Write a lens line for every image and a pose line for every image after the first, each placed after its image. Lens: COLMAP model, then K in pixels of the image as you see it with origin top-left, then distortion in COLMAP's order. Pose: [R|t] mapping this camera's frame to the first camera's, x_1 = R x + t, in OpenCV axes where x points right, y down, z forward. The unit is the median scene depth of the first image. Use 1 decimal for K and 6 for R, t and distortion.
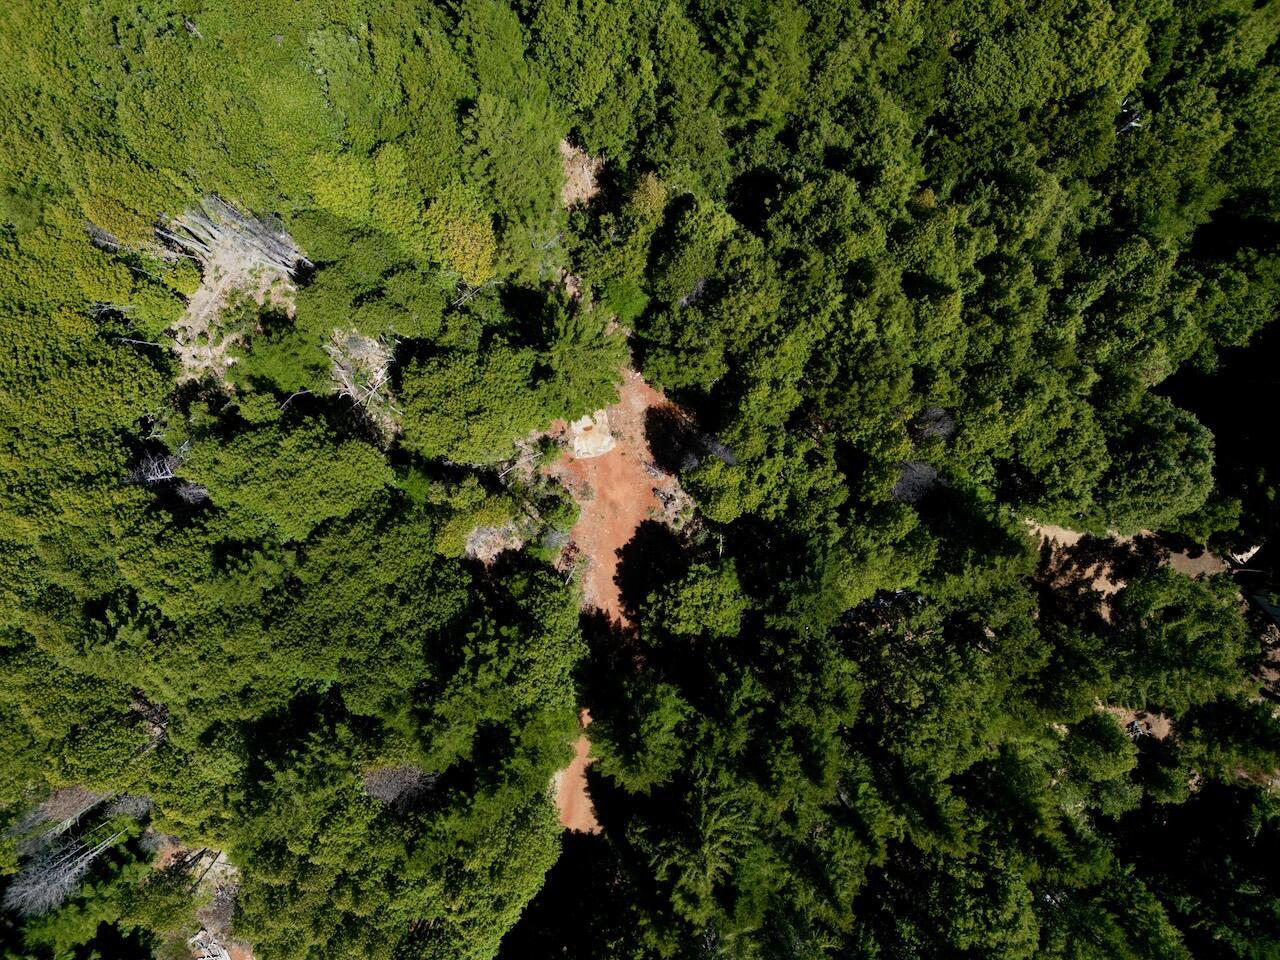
lens RADIAL K [[889.9, 0, 682.0], [0, 889.9, 493.2], [0, 0, 1]] dist [0.067535, -0.059504]
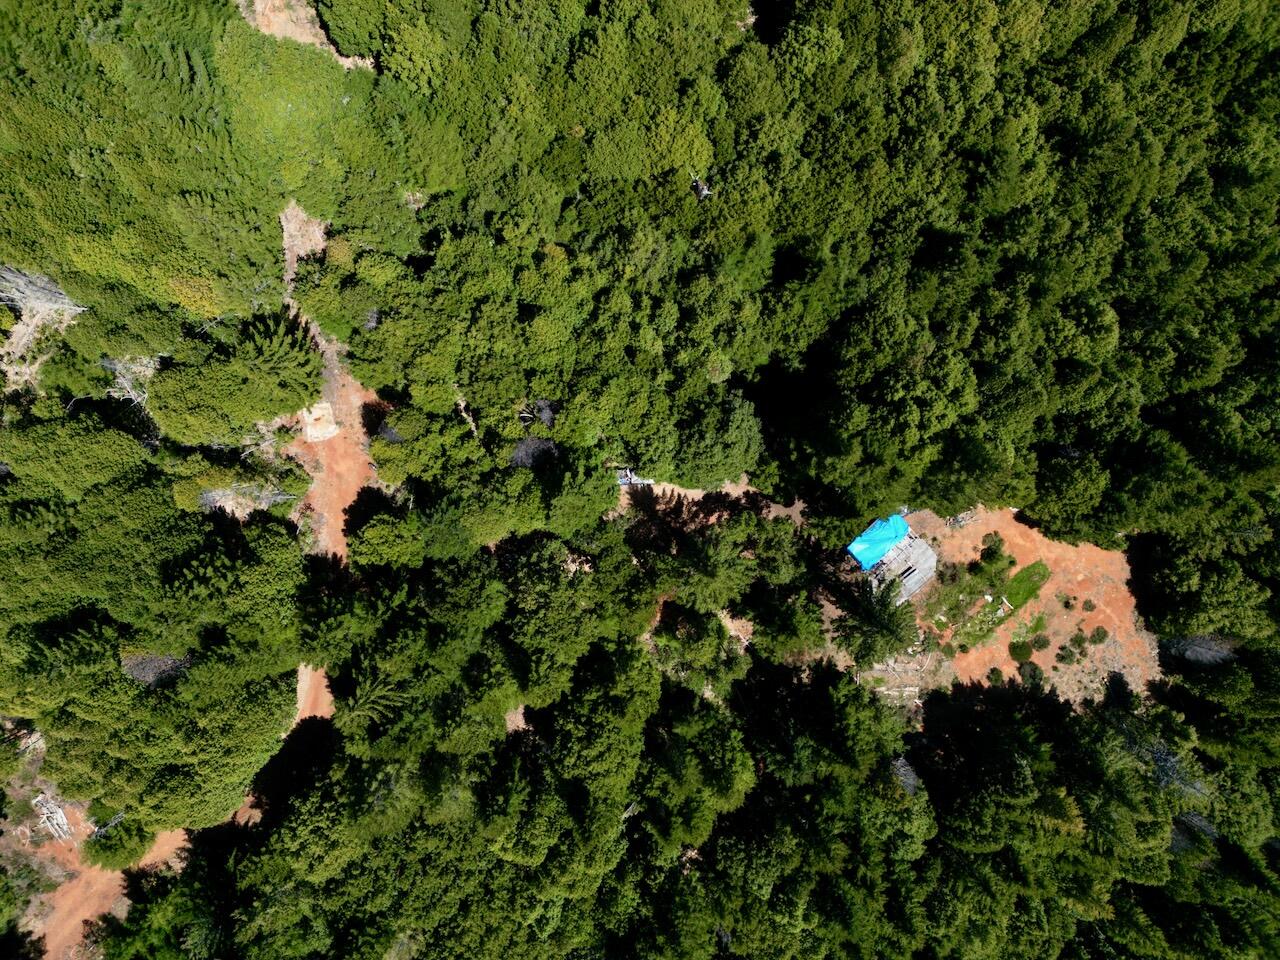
lens RADIAL K [[889.9, 0, 677.2], [0, 889.9, 491.7], [0, 0, 1]] dist [0.067535, -0.059504]
pose [[0.999752, -0.022013, 0.003268, 0.467271], [0.022015, 0.999757, -0.000646, 0.053902], [-0.003253, 0.000718, 0.999994, -0.396777]]
